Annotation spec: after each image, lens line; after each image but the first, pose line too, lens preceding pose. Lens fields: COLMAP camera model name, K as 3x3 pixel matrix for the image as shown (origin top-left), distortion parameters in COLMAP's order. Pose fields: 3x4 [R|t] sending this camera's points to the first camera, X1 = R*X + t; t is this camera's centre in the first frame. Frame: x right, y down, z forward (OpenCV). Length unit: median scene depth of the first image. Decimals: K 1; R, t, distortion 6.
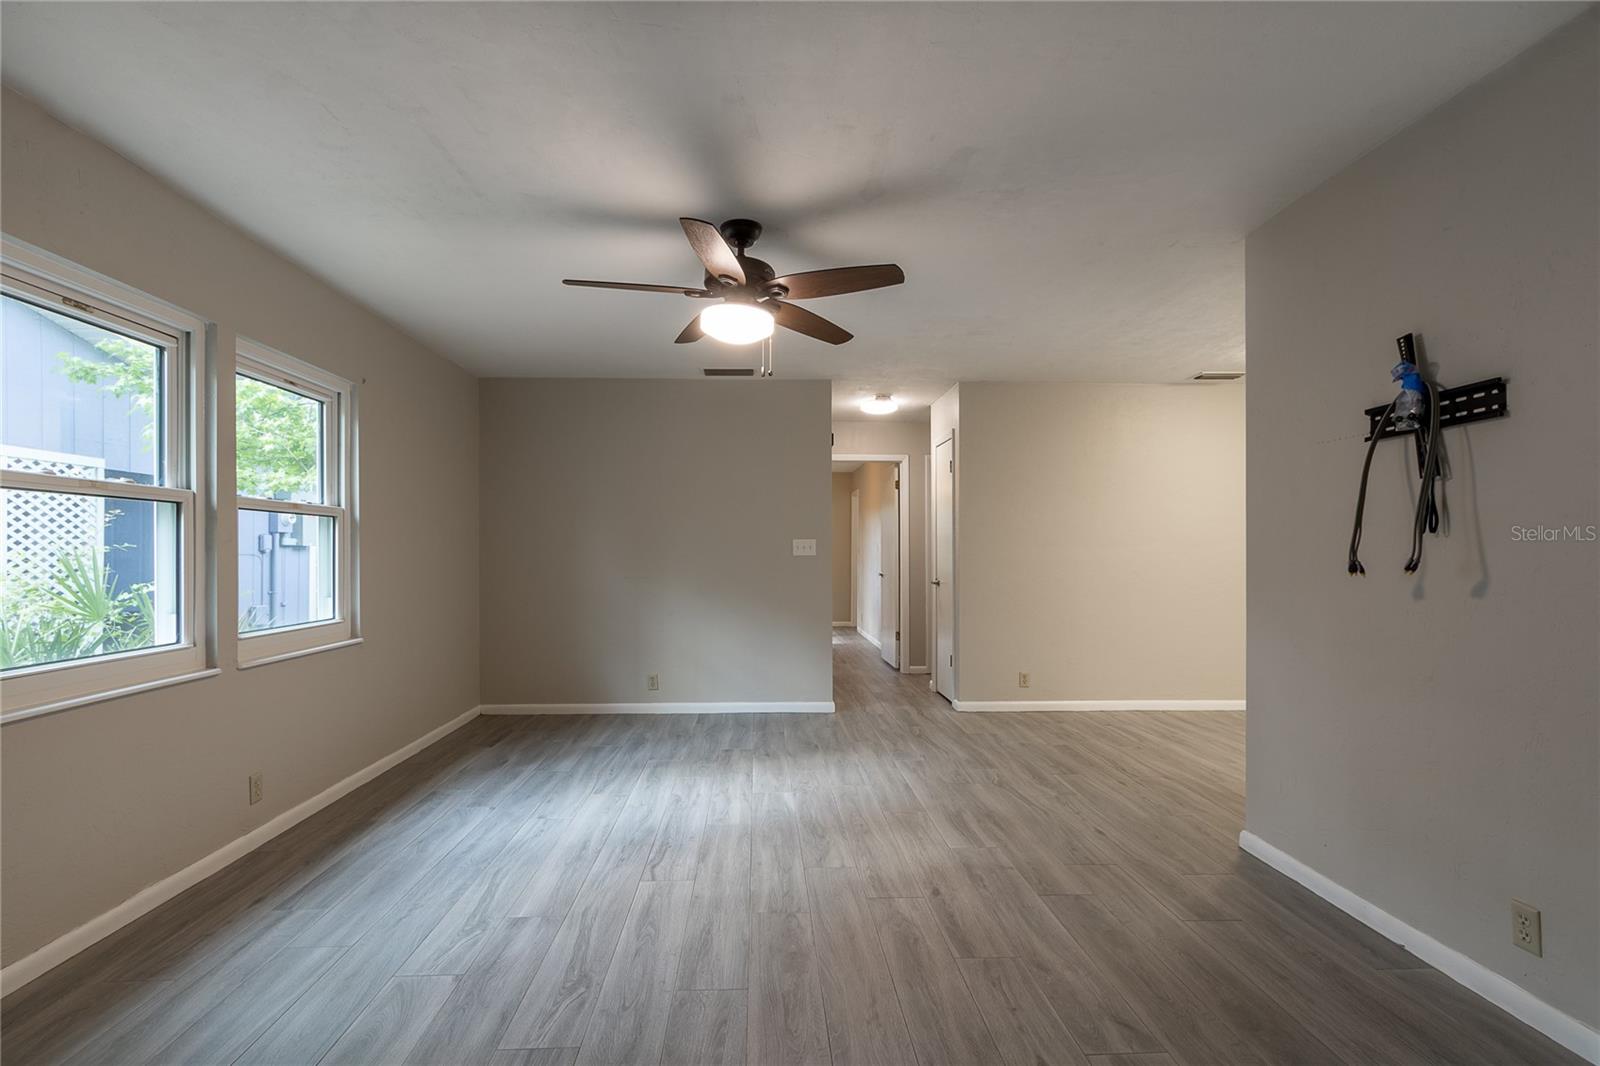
lens RADIAL K [[773.5, 0, 785.0], [0, 773.5, 543.0], [0, 0, 1]] dist [0.003810, 0.000641]
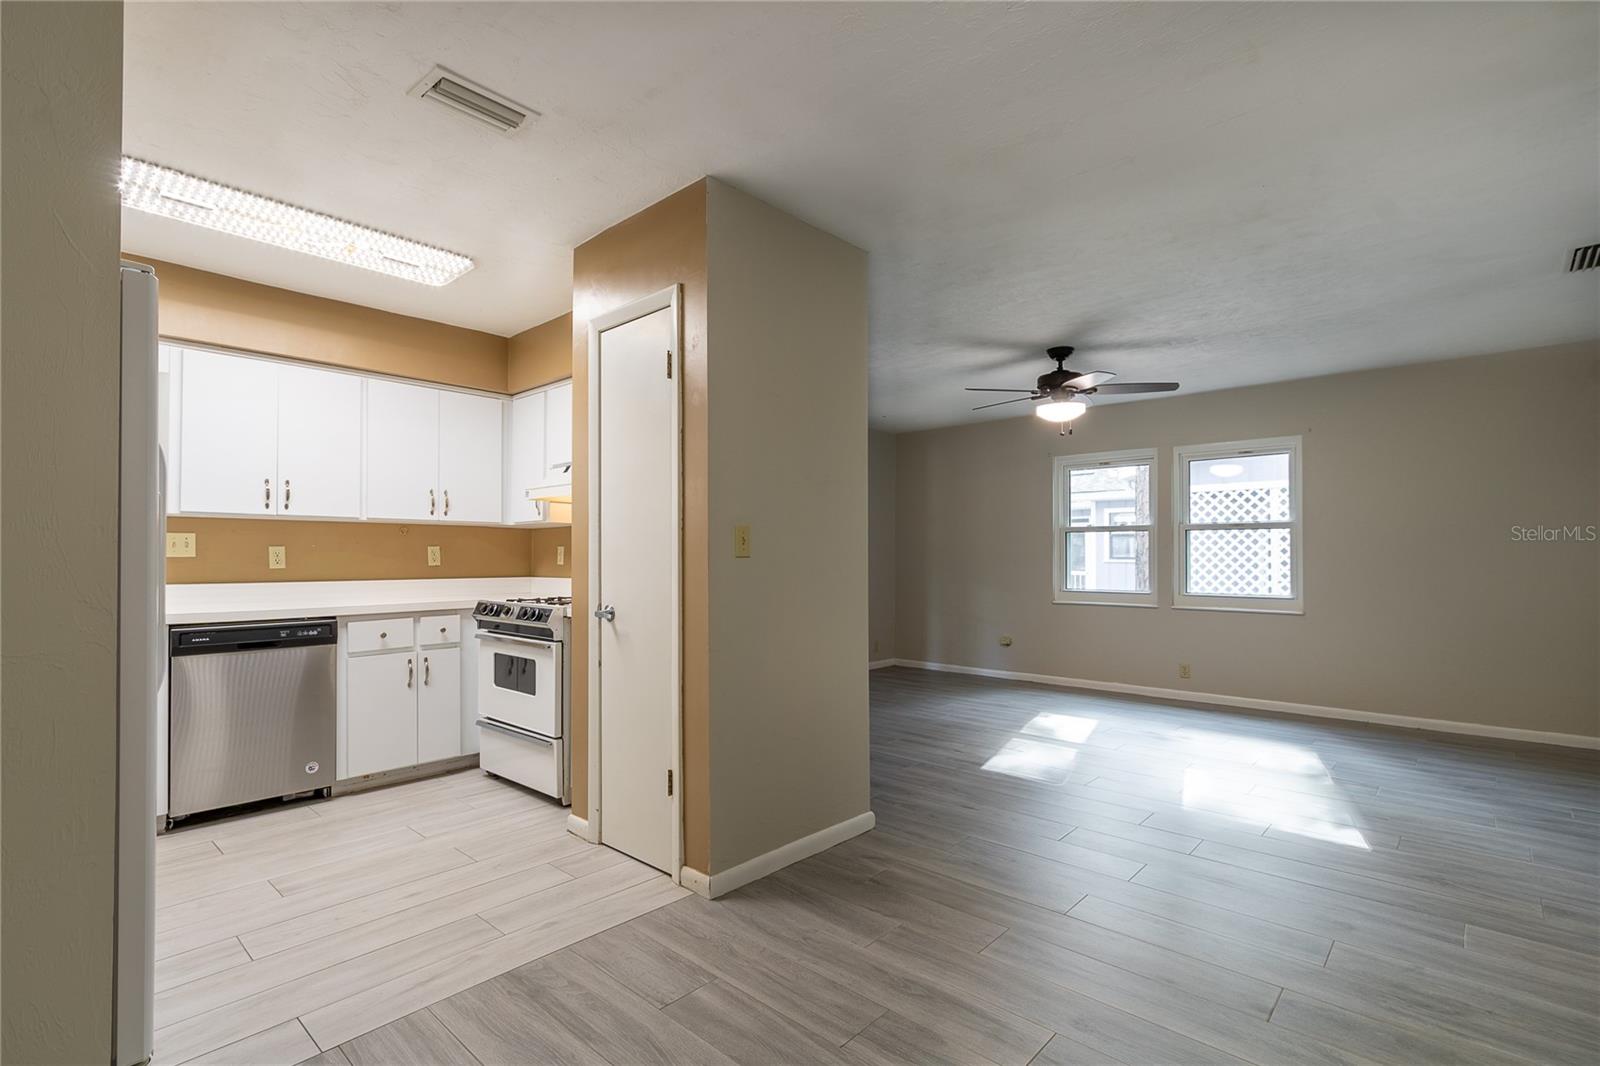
lens RADIAL K [[736.8, 0, 800.0], [0, 736.8, 533.0], [0, 0, 1]] dist [0.001003, 0.000114]
pose [[-0.712905, -0.018881, -0.701007, 1.513968], [0.013221, 0.999098, -0.040355, 0.031066], [0.701136, -0.038037, -0.712012, 1.834088]]
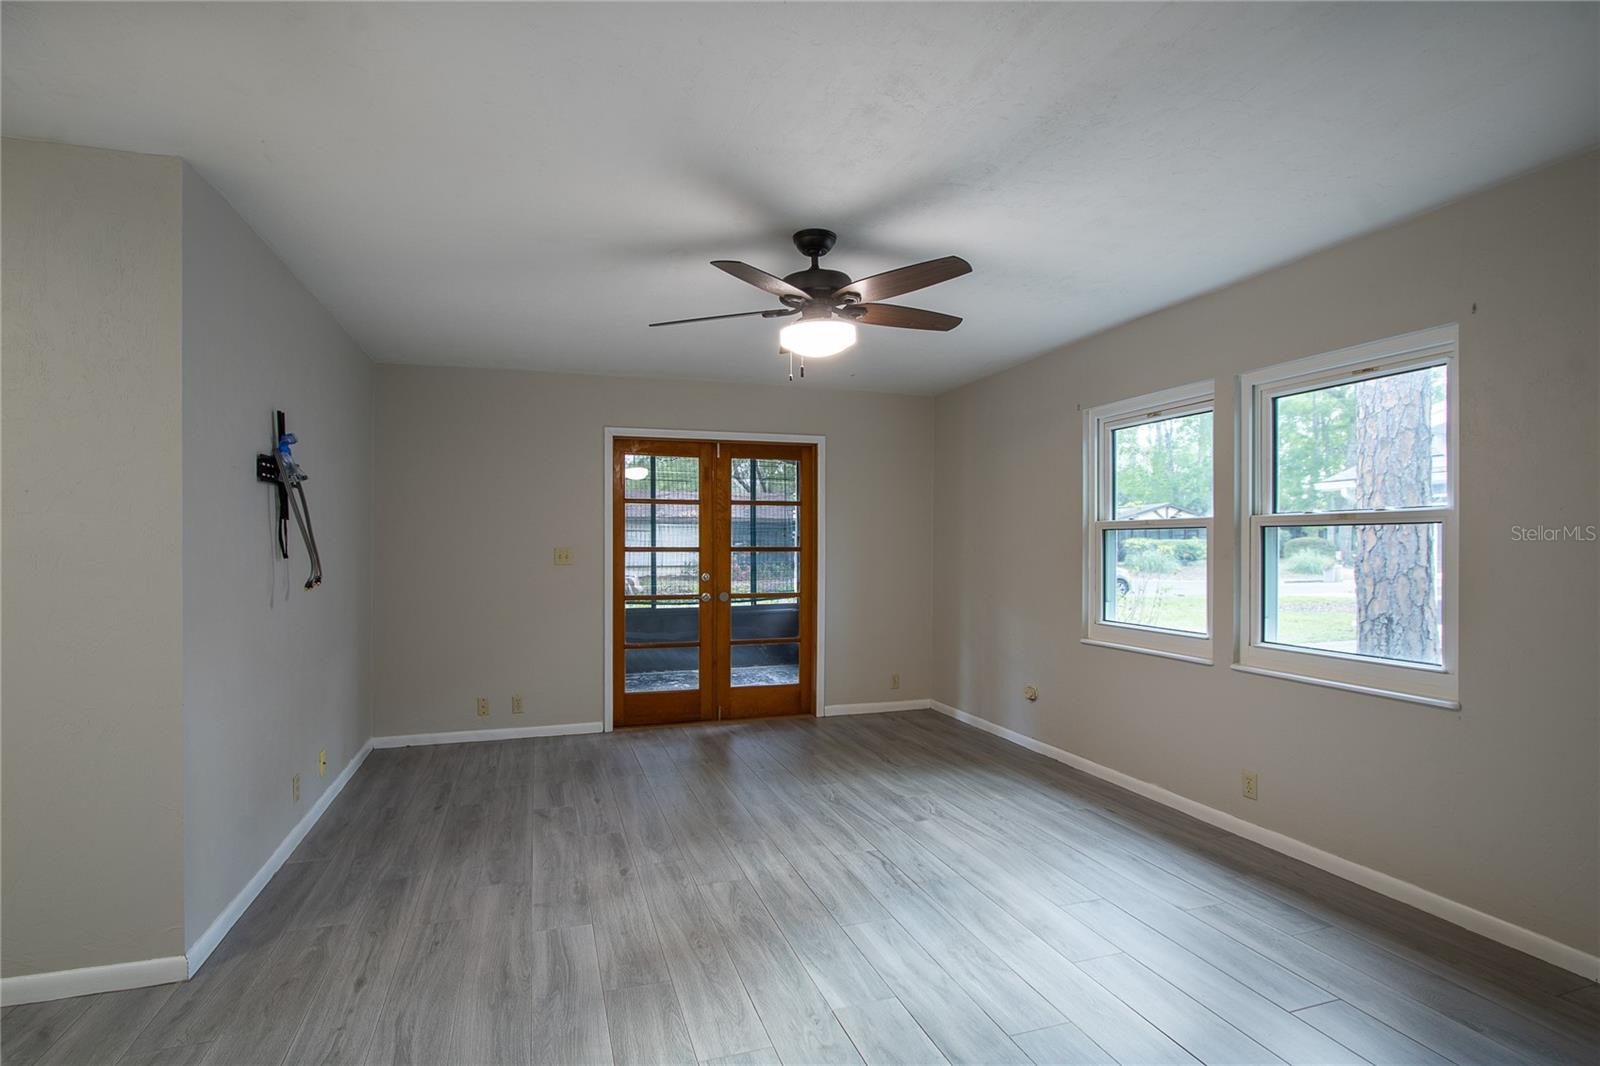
lens RADIAL K [[773.5, 0, 785.0], [0, 773.5, 543.0], [0, 0, 1]] dist [0.003810, 0.000641]
pose [[-0.963063, 0.003583, -0.269253, 0.258812], [0.007520, 0.999879, -0.013591, -0.013896], [0.269172, -0.015114, -0.962974, 2.063644]]
